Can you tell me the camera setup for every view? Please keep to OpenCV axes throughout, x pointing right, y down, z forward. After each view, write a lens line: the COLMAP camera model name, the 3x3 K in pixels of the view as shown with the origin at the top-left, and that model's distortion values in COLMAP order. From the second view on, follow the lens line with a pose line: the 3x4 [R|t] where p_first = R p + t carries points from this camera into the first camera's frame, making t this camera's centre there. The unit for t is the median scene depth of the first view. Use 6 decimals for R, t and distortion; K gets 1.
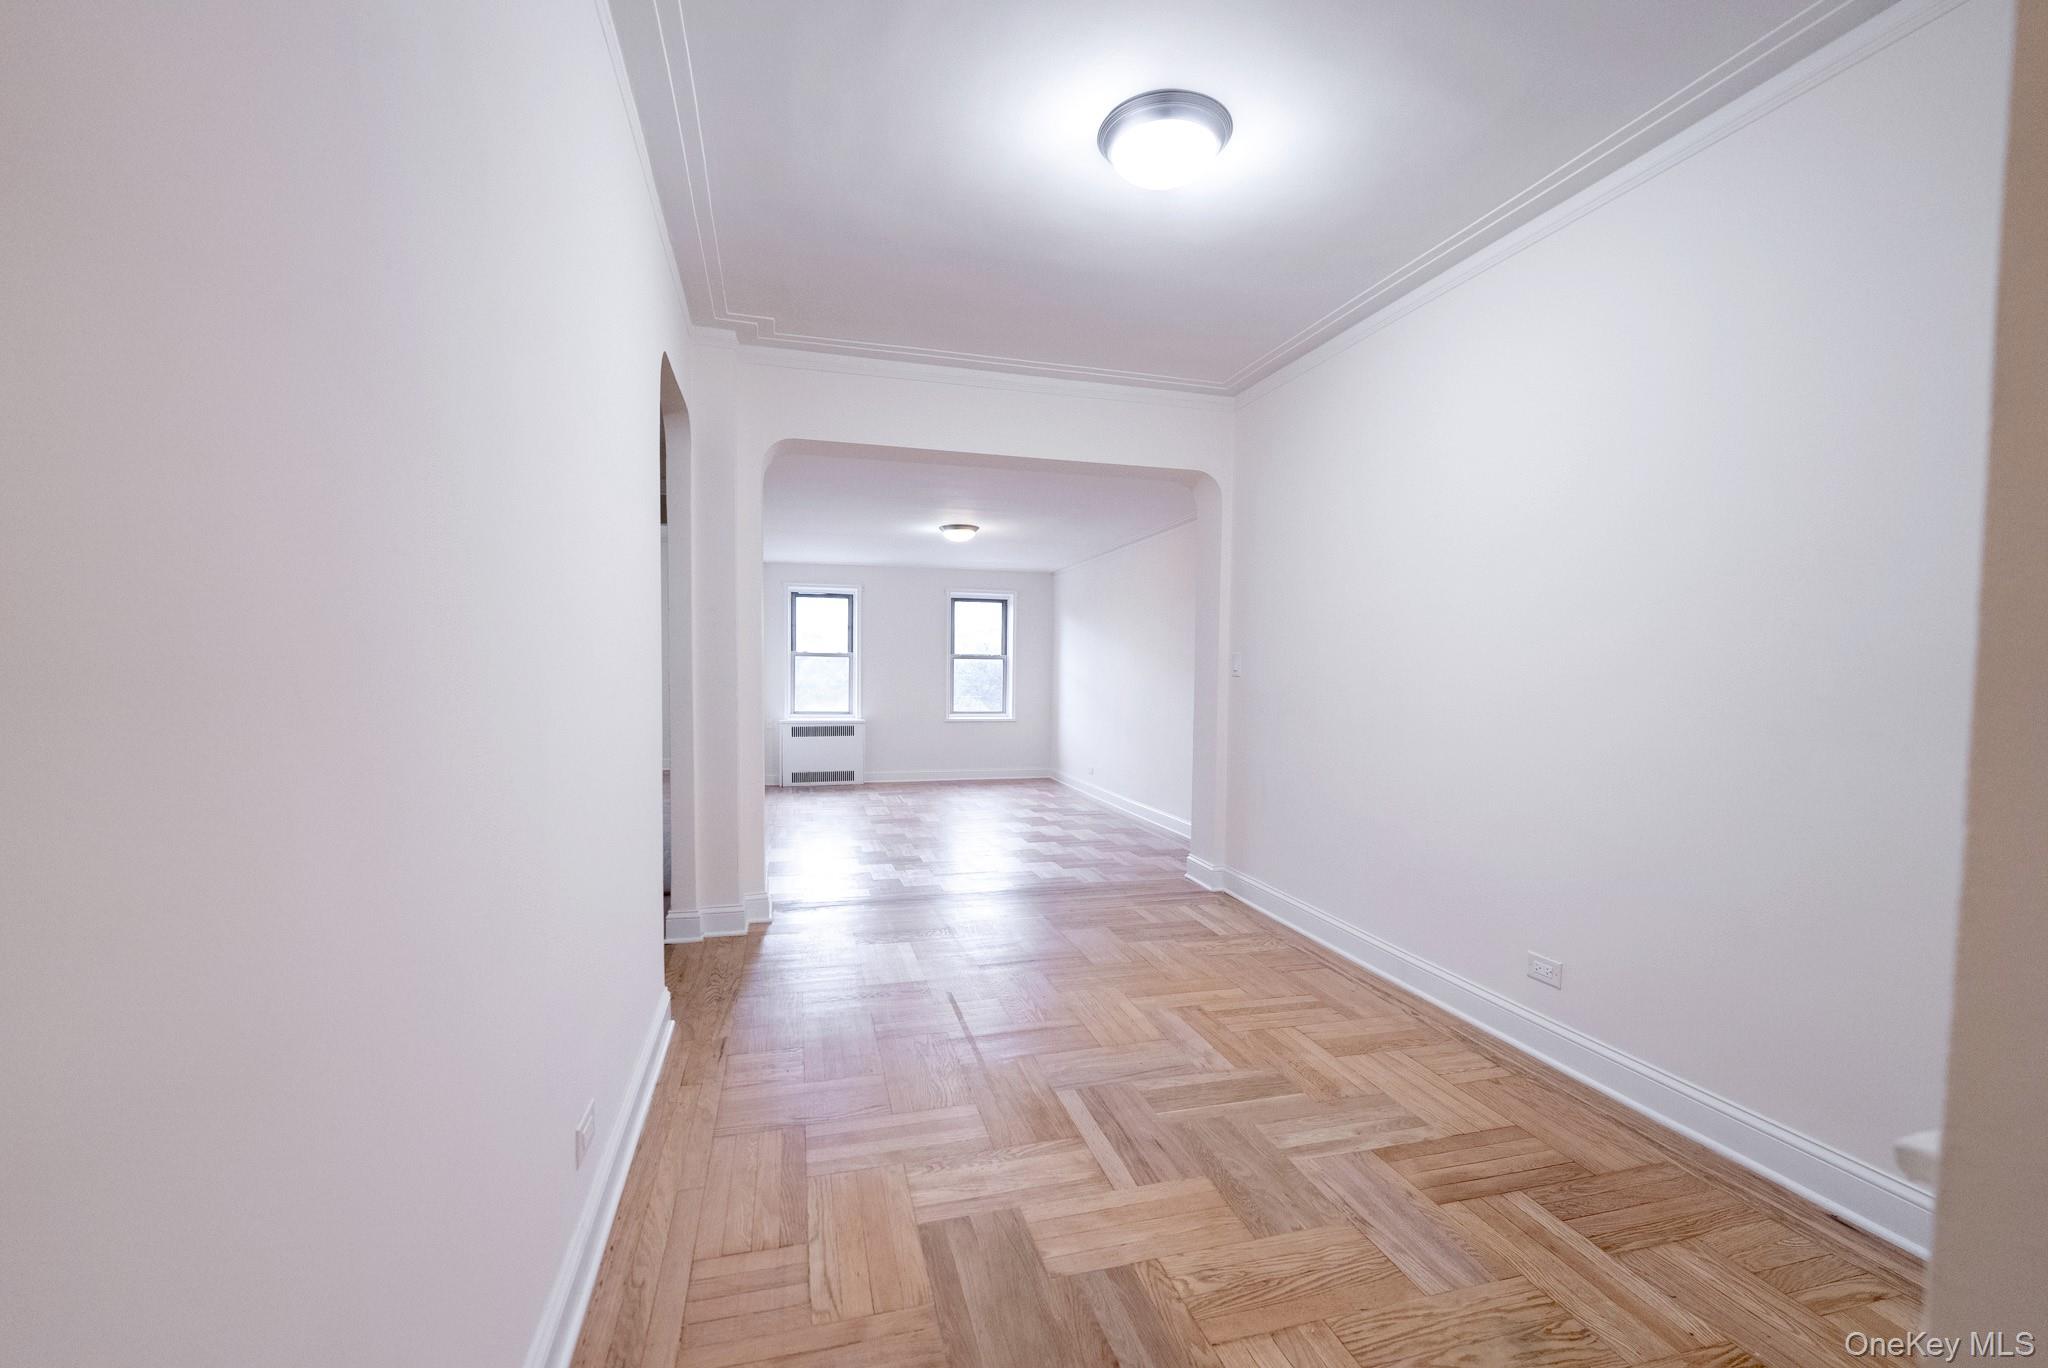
lens RADIAL K [[832.0, 0, 1014.6], [0, 832.0, 721.7], [0, 0, 1]] dist [-0.014546, -0.000737]
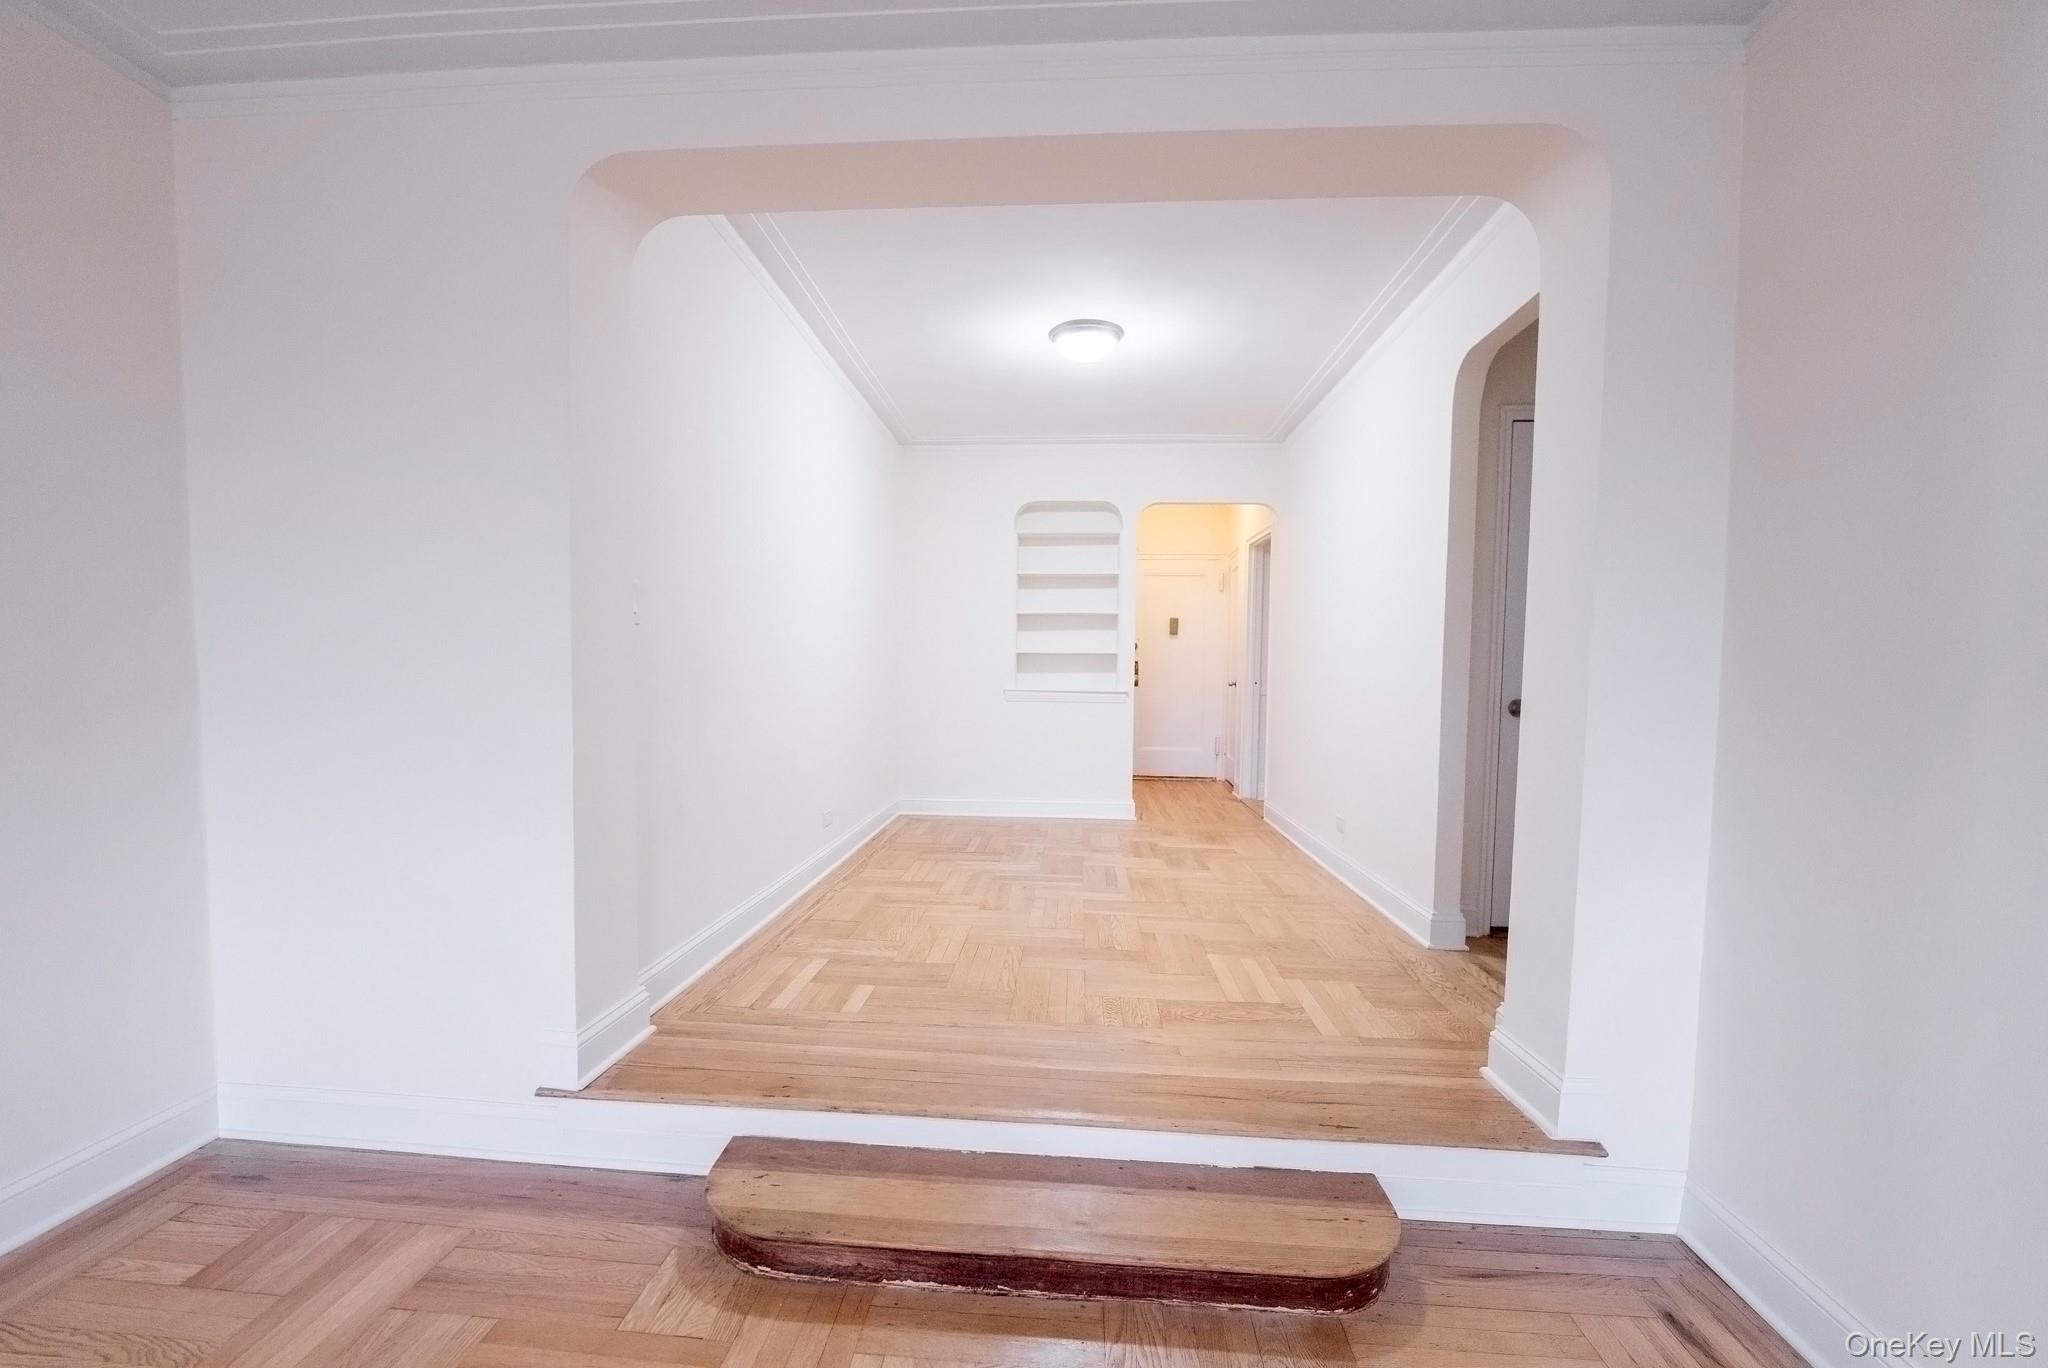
lens RADIAL K [[832.0, 0, 1014.6], [0, 832.0, 721.7], [0, 0, 1]] dist [-0.014546, -0.000737]
pose [[-0.943390, -0.042962, 0.328891, -0.066207], [-0.002000, 0.992295, 0.123882, -0.025957], [-0.331679, 0.116211, -0.936207, 0.637507]]
